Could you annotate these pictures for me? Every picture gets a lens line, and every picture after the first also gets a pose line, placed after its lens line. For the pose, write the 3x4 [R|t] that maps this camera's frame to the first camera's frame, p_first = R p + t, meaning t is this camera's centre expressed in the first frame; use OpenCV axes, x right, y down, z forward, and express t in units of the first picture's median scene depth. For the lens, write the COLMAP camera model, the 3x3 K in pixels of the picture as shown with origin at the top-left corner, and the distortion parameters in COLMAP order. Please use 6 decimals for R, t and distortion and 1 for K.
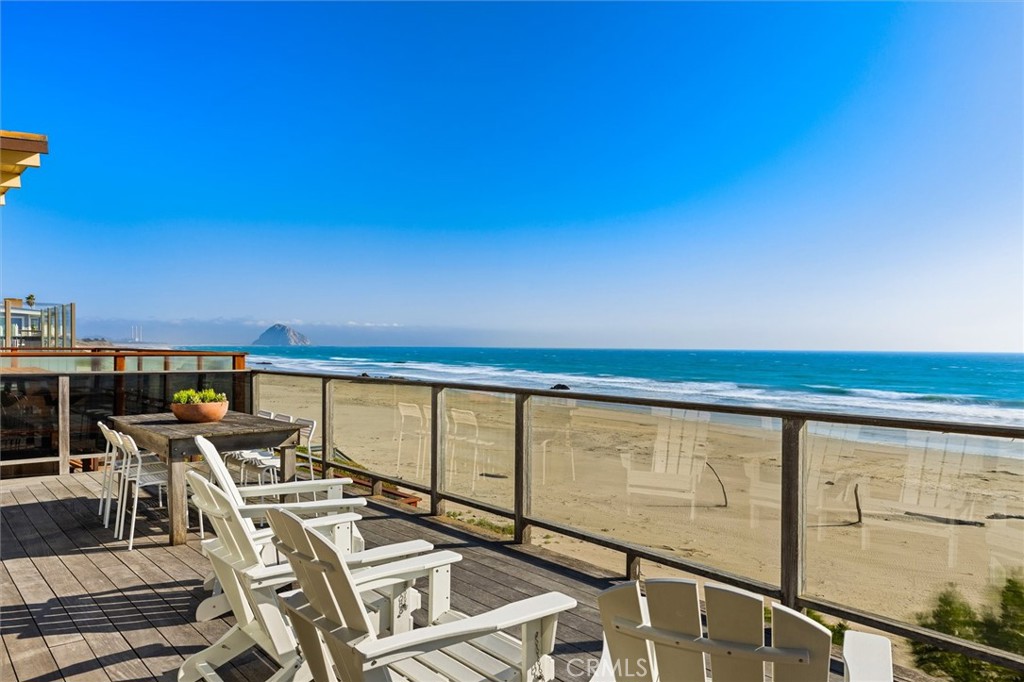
lens RADIAL K [[780.5, 0, 514.0], [0, 780.5, 329.2], [0, 0, 1]] dist [0.000727, -0.000511]
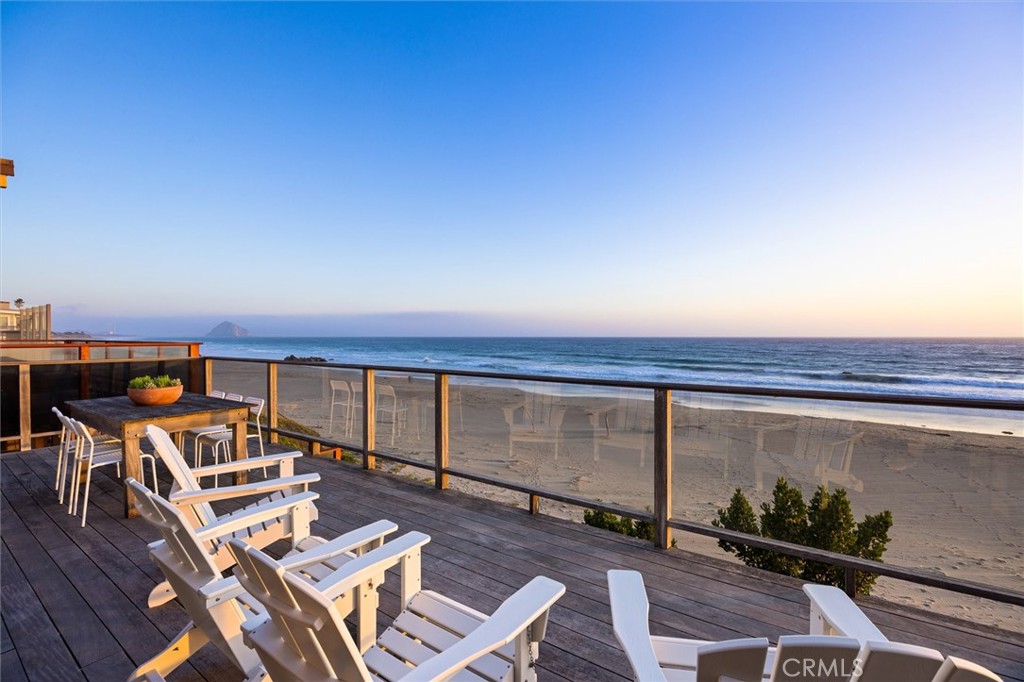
lens RADIAL K [[458.4, 0, 517.7], [0, 458.4, 323.6], [0, 0, 1]] dist [-0.033253, 0.000873]
pose [[0.960360, -0.001580, 0.278757, -0.069558], [0.002288, 0.999995, -0.002213, 0.001383], [-0.278752, 0.002763, 0.960359, 0.208053]]
